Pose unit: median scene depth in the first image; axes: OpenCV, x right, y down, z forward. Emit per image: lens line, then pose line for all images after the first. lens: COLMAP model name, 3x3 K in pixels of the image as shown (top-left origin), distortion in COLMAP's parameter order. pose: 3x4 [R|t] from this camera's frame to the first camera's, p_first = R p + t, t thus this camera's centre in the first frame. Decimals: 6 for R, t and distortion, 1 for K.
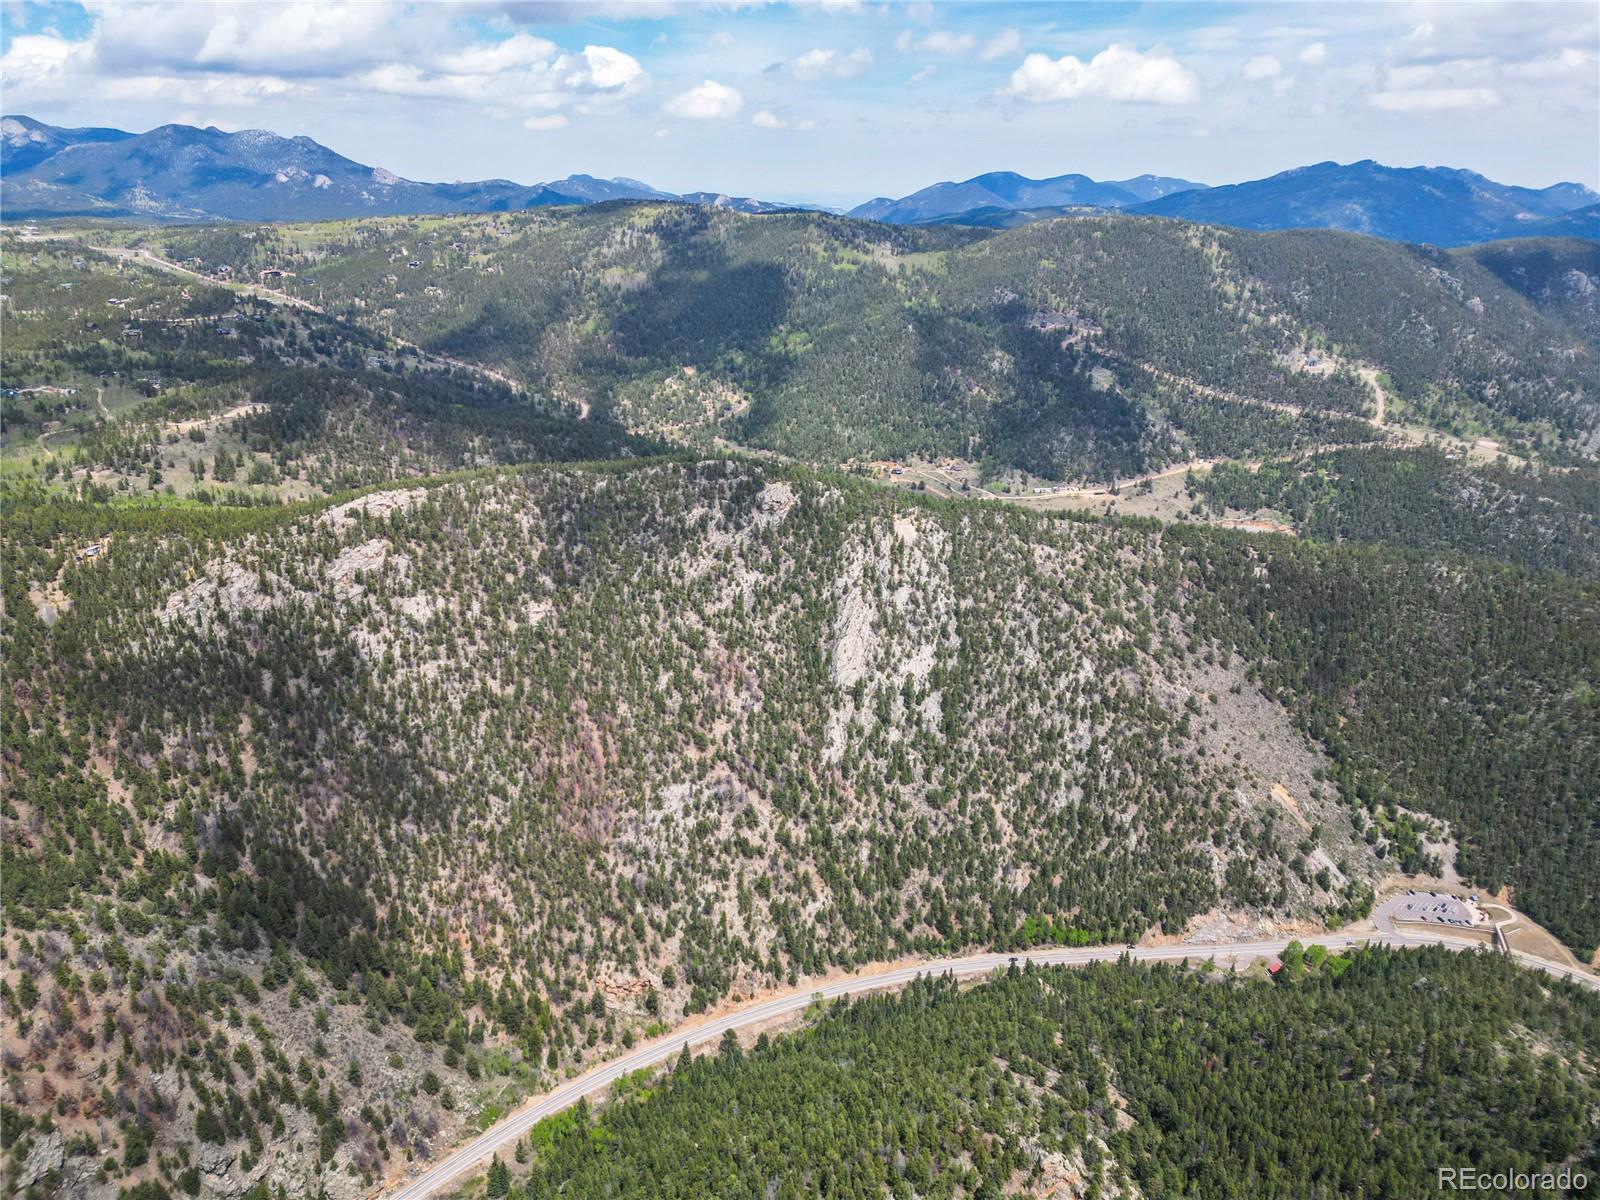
lens RADIAL K [[1102.9, 0, 797.7], [0, 1102.9, 588.0], [0, 0, 1]] dist [0.083923, -0.079063]
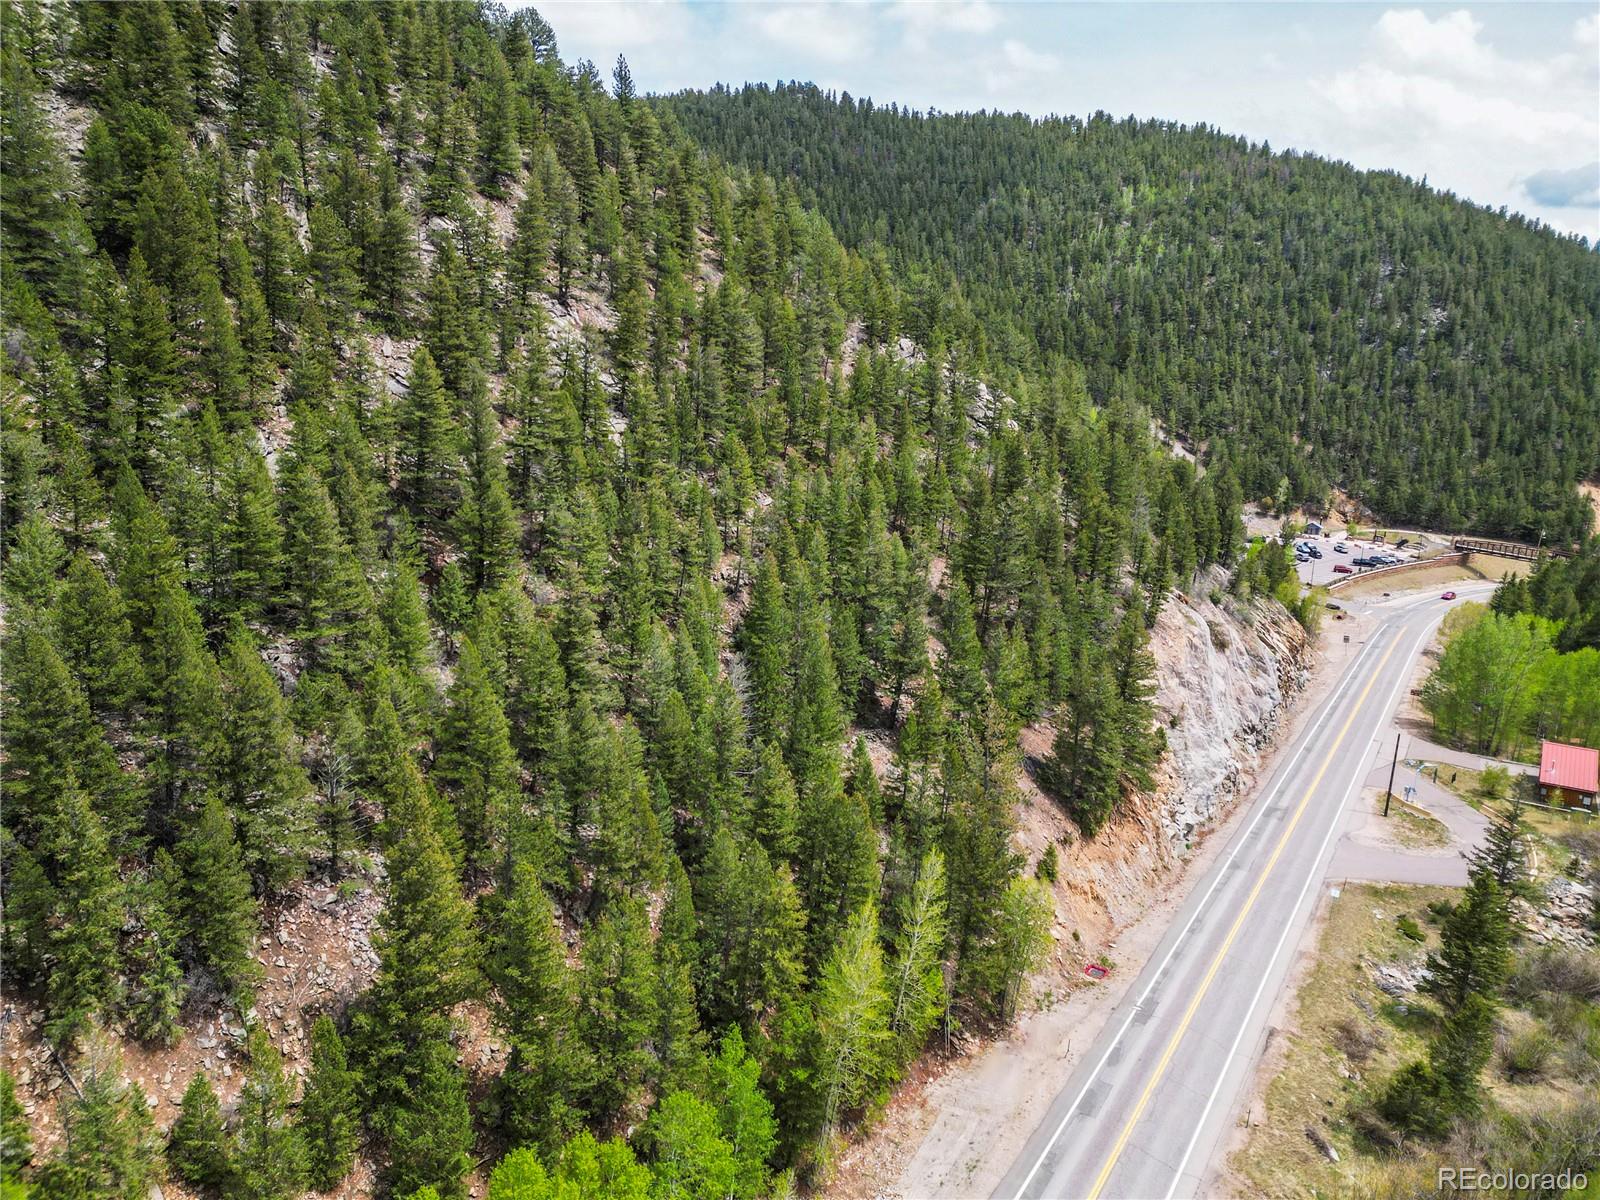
lens RADIAL K [[1102.9, 0, 798.0], [0, 1102.9, 596.1], [0, 0, 1]] dist [0.083923, -0.079063]
pose [[0.668499, -0.164147, 0.725373, 0.202123], [0.254106, 0.967055, -0.015344, 0.251761], [-0.698956, 0.194579, 0.688185, 0.843242]]
